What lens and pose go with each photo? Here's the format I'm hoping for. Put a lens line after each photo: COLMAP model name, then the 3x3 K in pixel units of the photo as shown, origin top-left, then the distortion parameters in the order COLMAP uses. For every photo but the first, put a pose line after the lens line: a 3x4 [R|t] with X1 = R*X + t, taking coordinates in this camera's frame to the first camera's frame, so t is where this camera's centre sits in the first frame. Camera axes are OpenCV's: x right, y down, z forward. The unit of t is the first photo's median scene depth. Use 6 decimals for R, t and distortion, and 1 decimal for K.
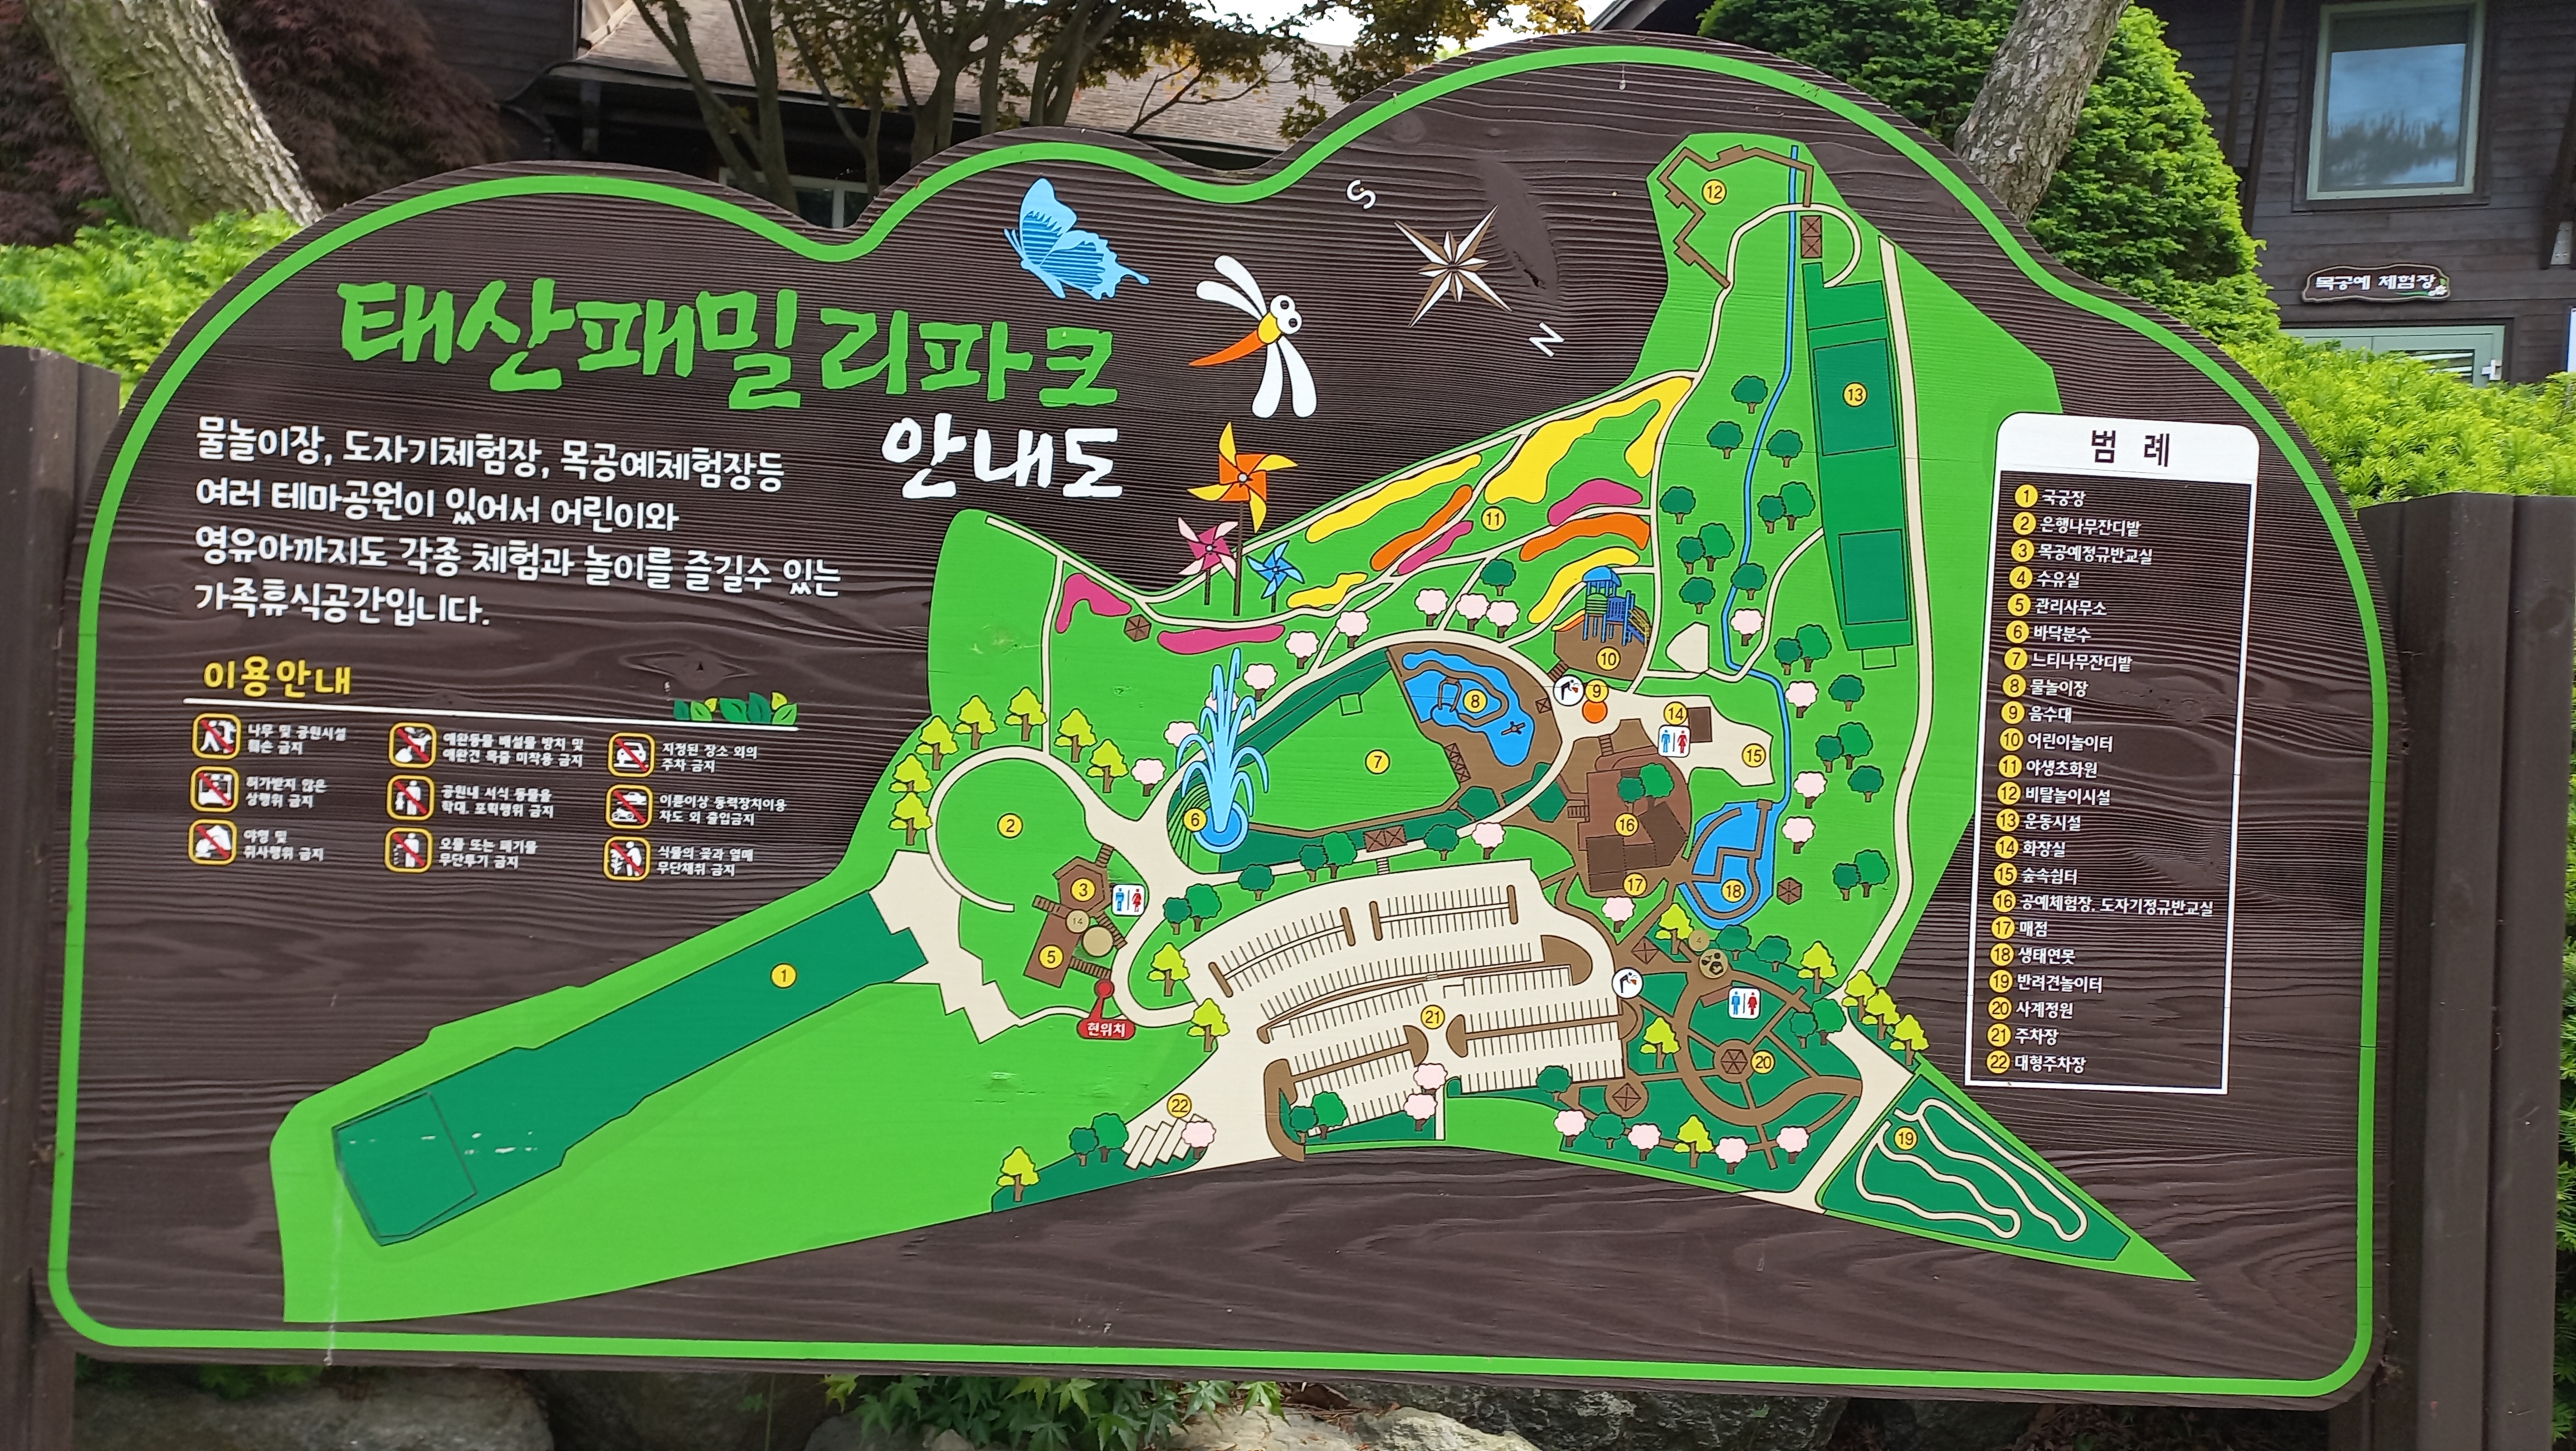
lens RADIAL K [[1848.4, 0, 1288.0], [0, 1848.4, 725.5], [0, 0, 1]] dist [0.038906, -0.002915]
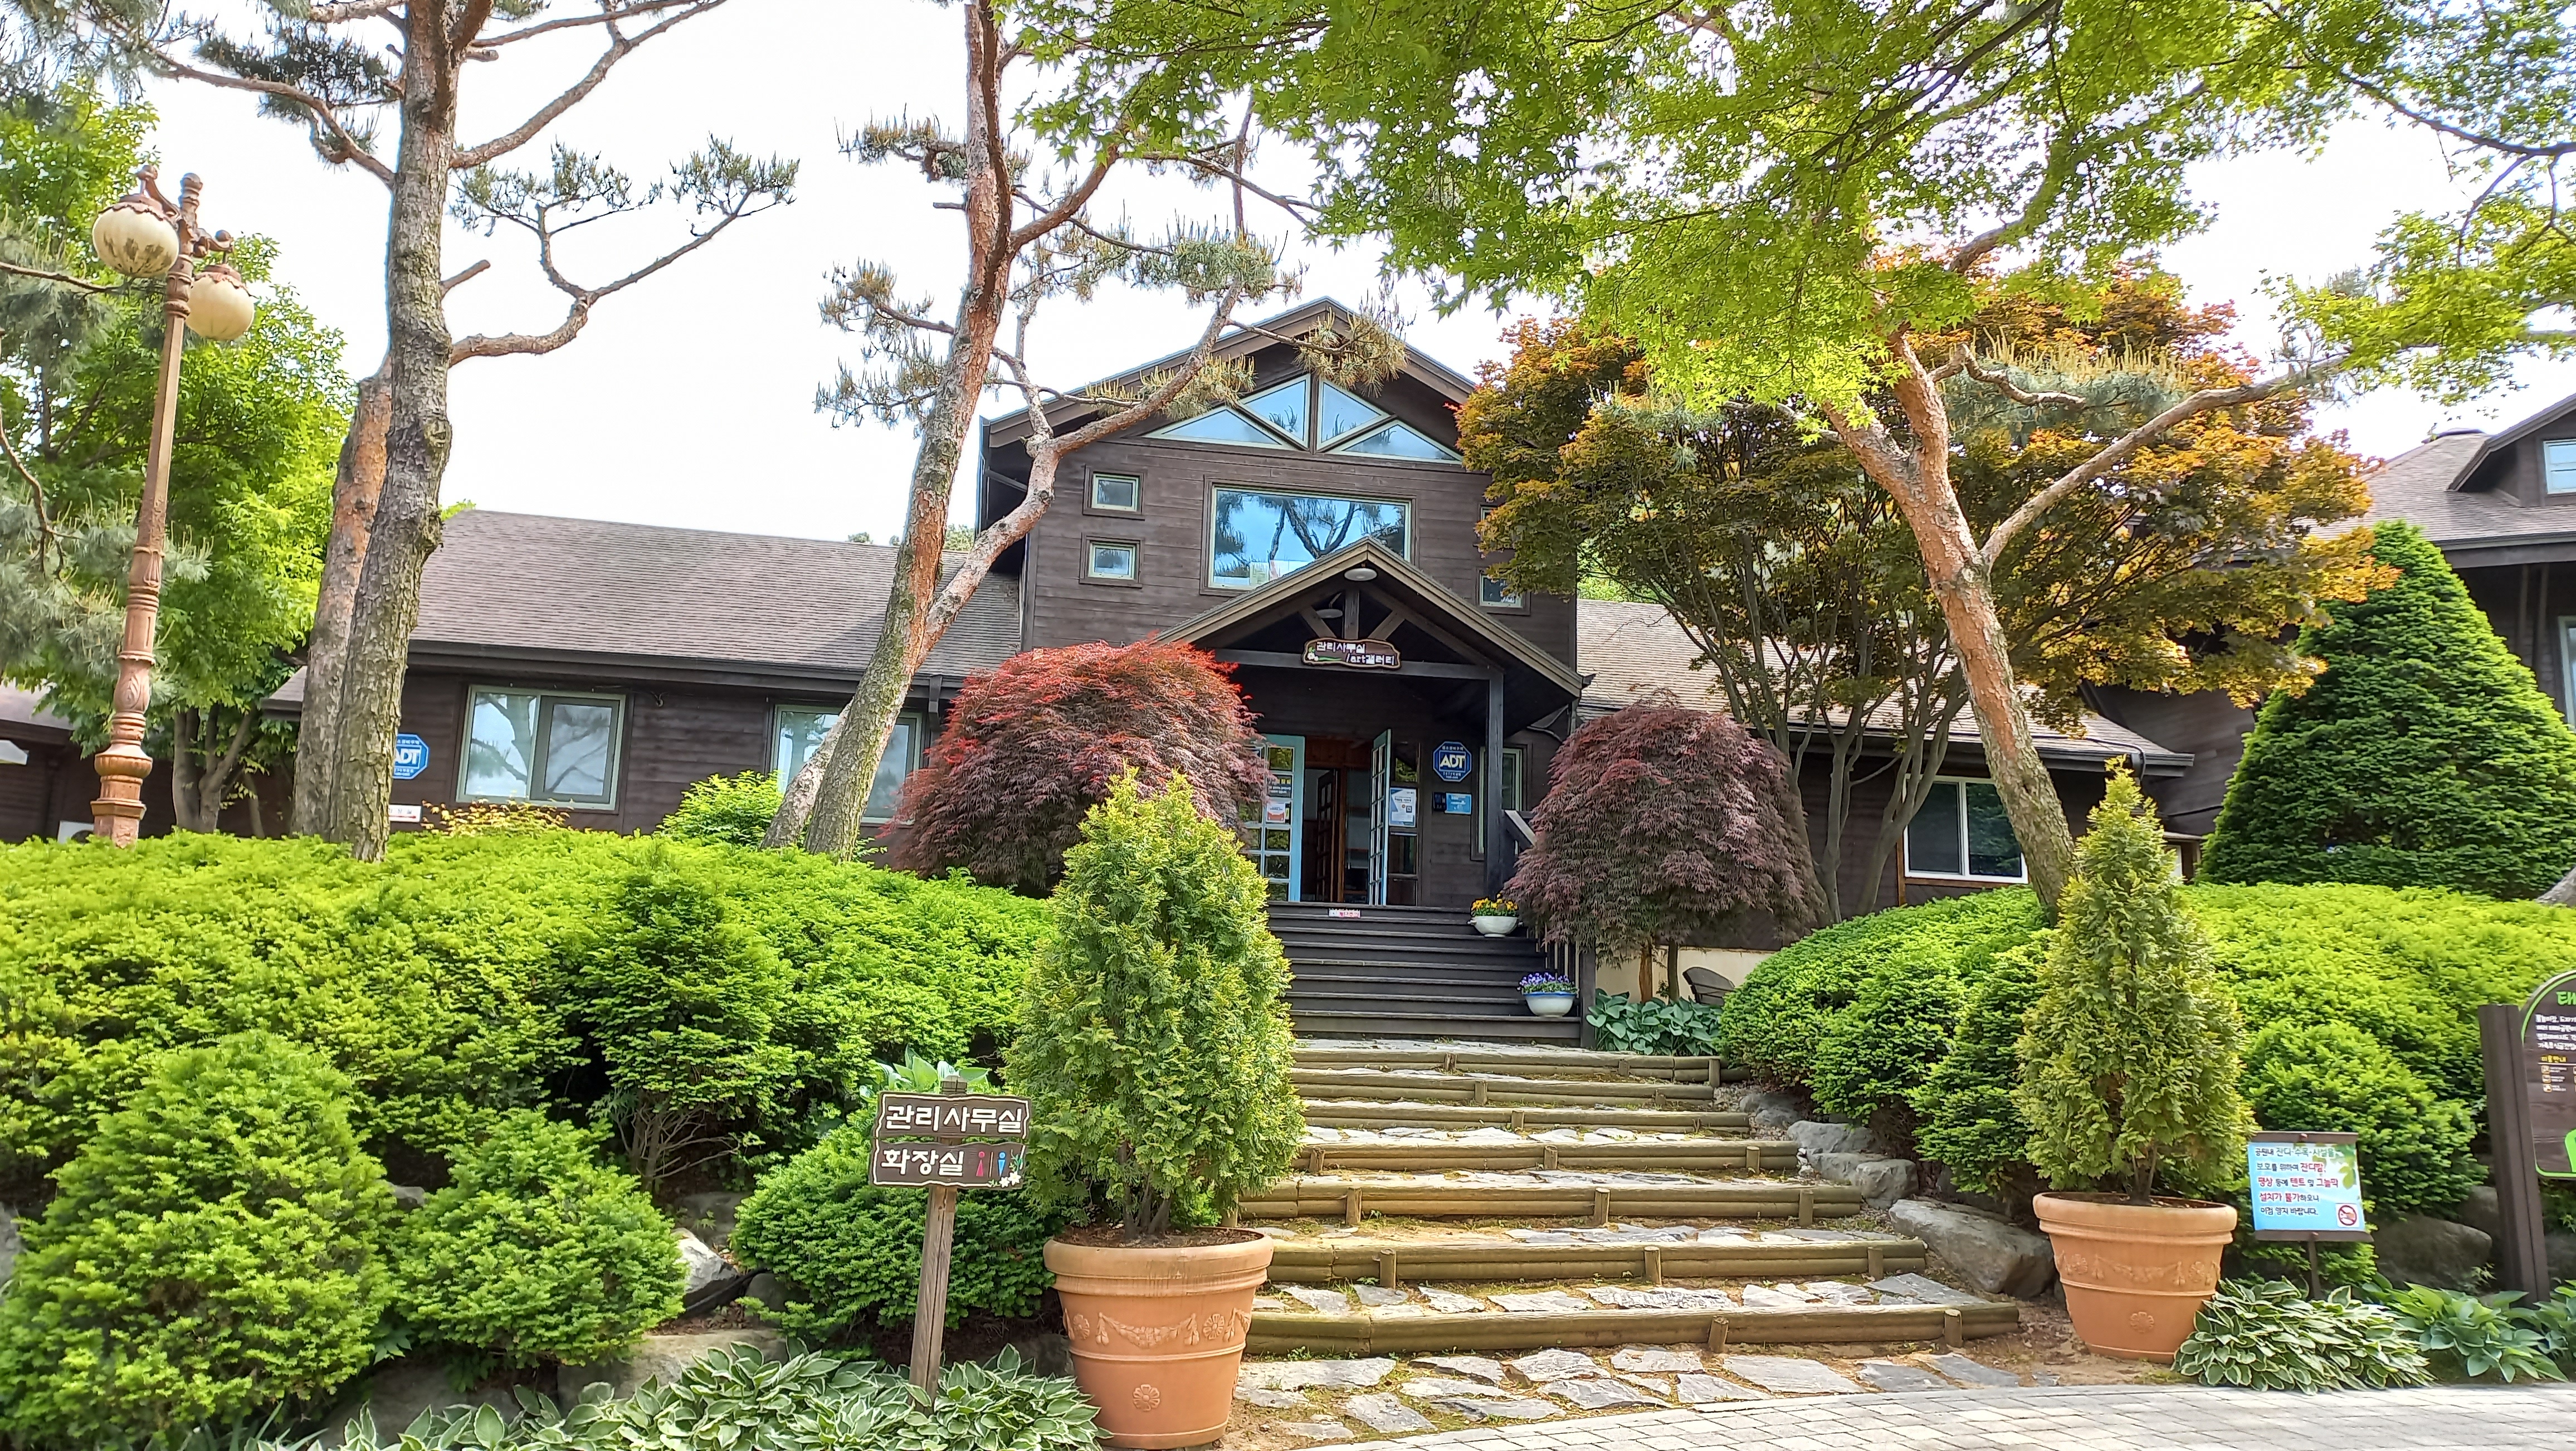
lens RADIAL K [[1848.4, 0, 1288.0], [0, 1848.4, 725.5], [0, 0, 1]] dist [0.038906, -0.002915]
pose [[0.999432, -0.027445, -0.019574, -0.842735], [0.023086, 0.980370, -0.195812, 0.002461], [0.024564, 0.195249, 0.980446, -0.983782]]
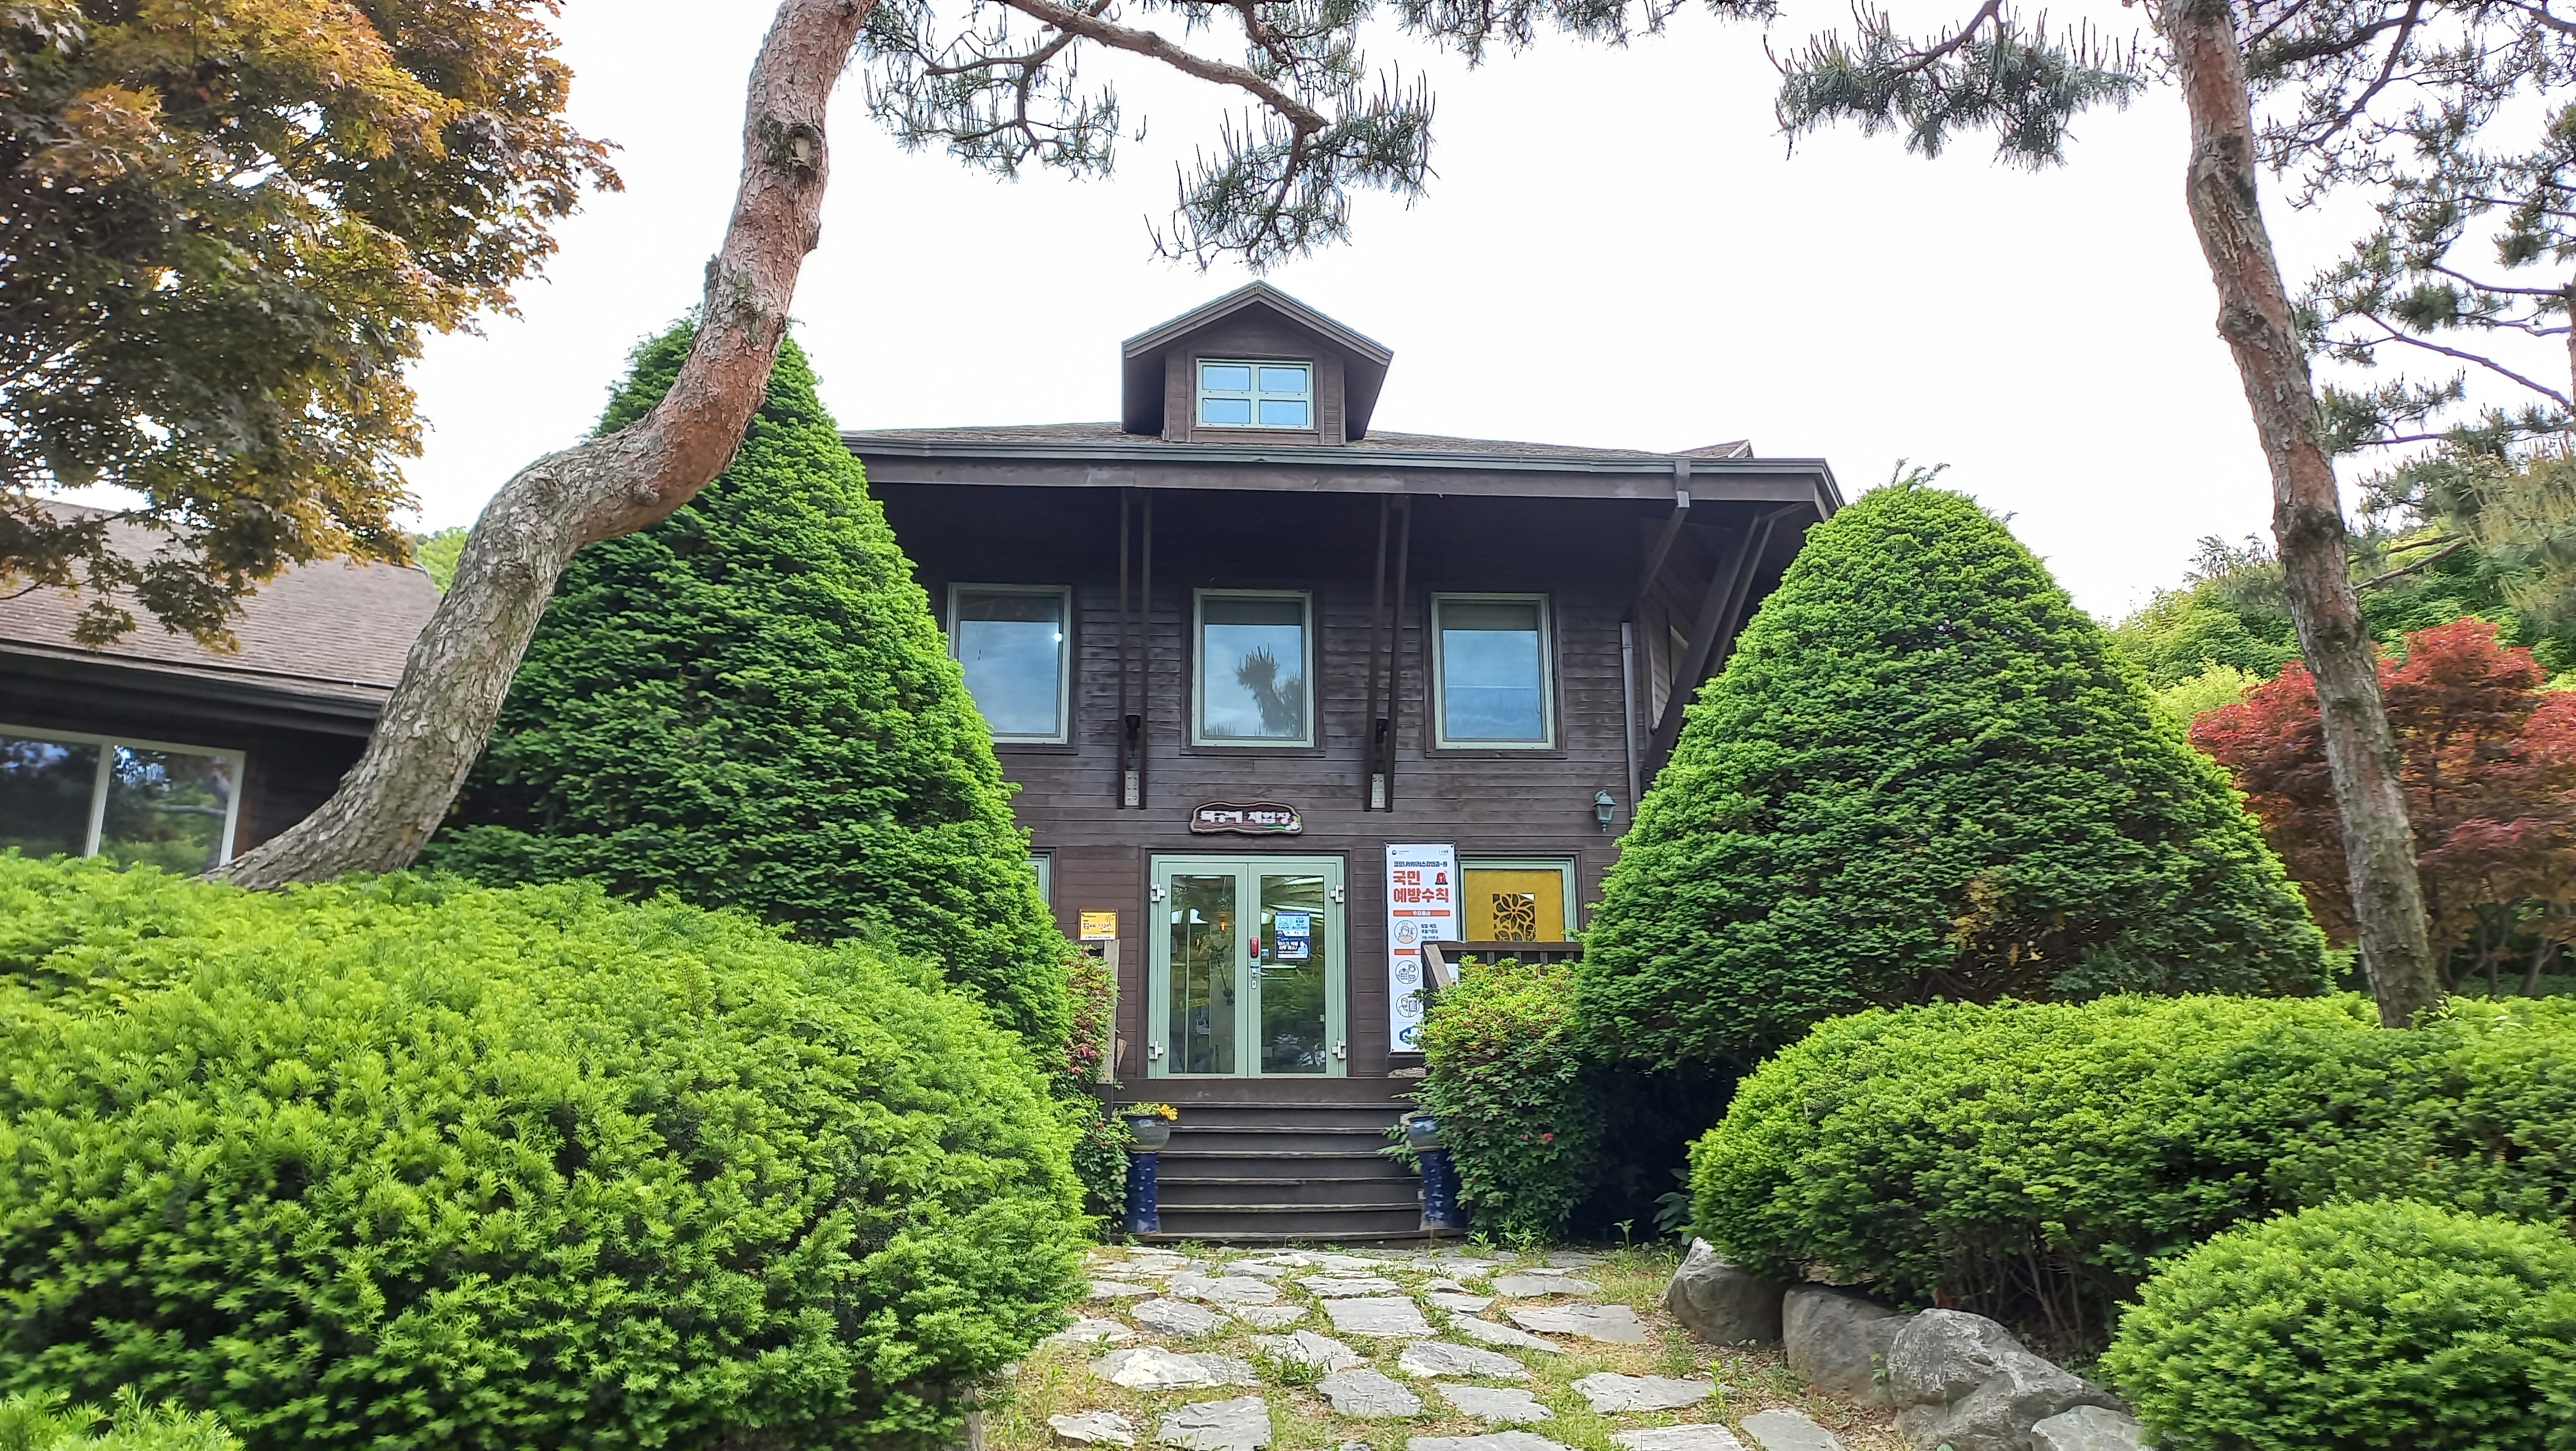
lens RADIAL K [[1848.4, 0, 1288.0], [0, 1848.4, 725.5], [0, 0, 1]] dist [0.038906, -0.002915]
pose [[0.916889, 0.038700, 0.397262, 0.244051], [0.065908, 0.966946, -0.246316, -0.012659], [-0.393663, 0.252027, 0.884031, -0.059986]]
